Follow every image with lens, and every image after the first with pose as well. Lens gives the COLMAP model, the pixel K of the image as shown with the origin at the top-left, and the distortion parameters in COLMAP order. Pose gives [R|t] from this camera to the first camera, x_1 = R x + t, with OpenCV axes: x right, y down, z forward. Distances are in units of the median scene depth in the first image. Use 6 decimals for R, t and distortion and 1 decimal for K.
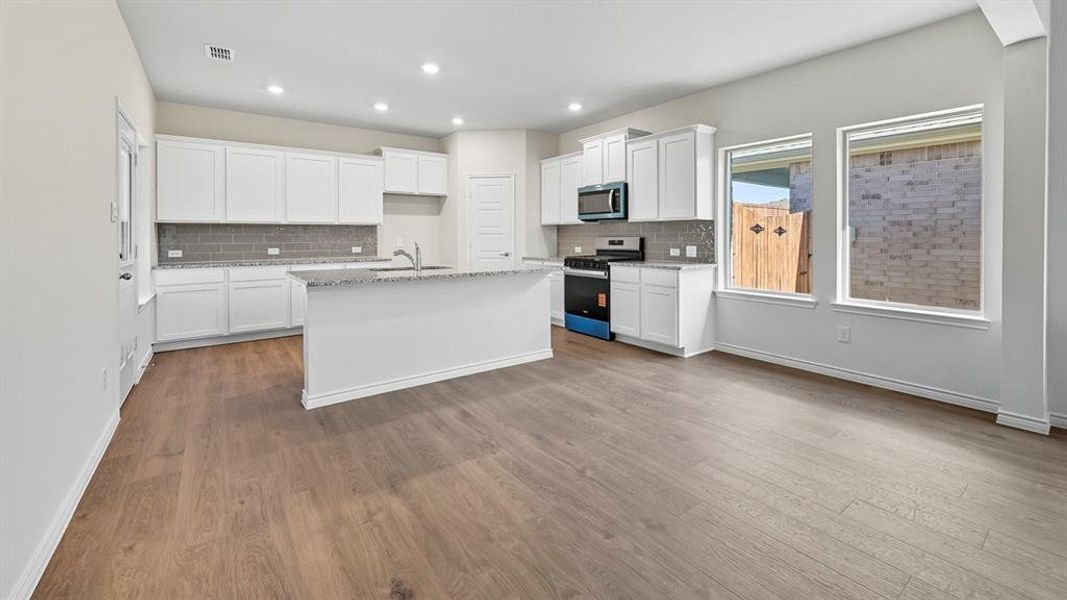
lens RADIAL K [[422.4, 0, 533.7], [0, 422.4, 240.2], [0, 0, 1]] dist [-0.001890, 0.000308]
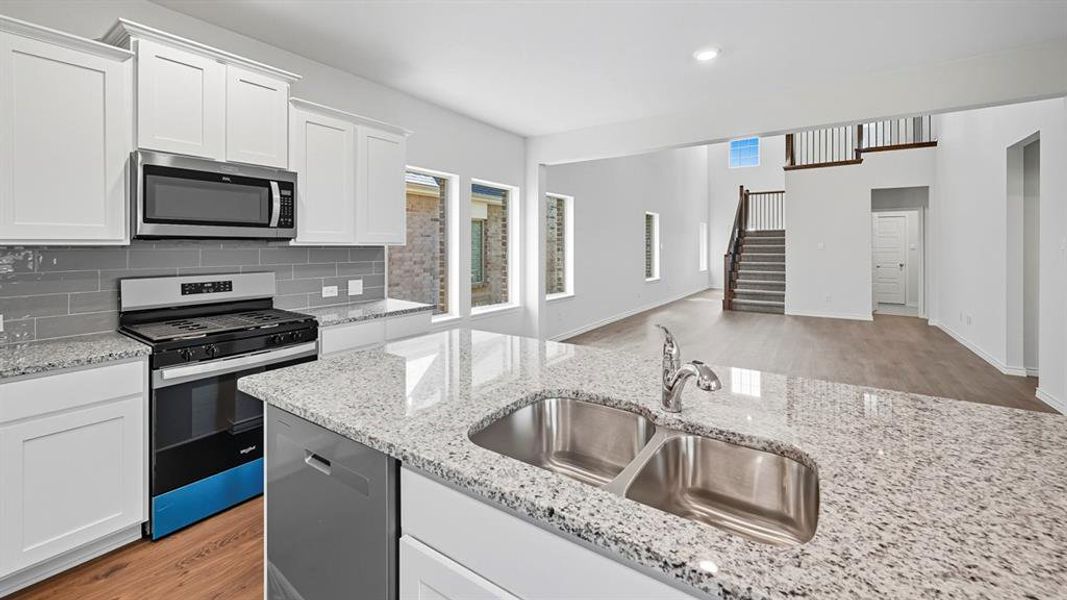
lens RADIAL K [[422.4, 0, 536.3], [0, 422.4, 244.2], [0, 0, 1]] dist [-0.001890, 0.000308]
pose [[-0.324989, 0.009662, 0.945668, -0.376444], [0.011682, 0.999913, -0.006201, -0.036224], [-0.945645, 0.009032, -0.325074, 0.830541]]
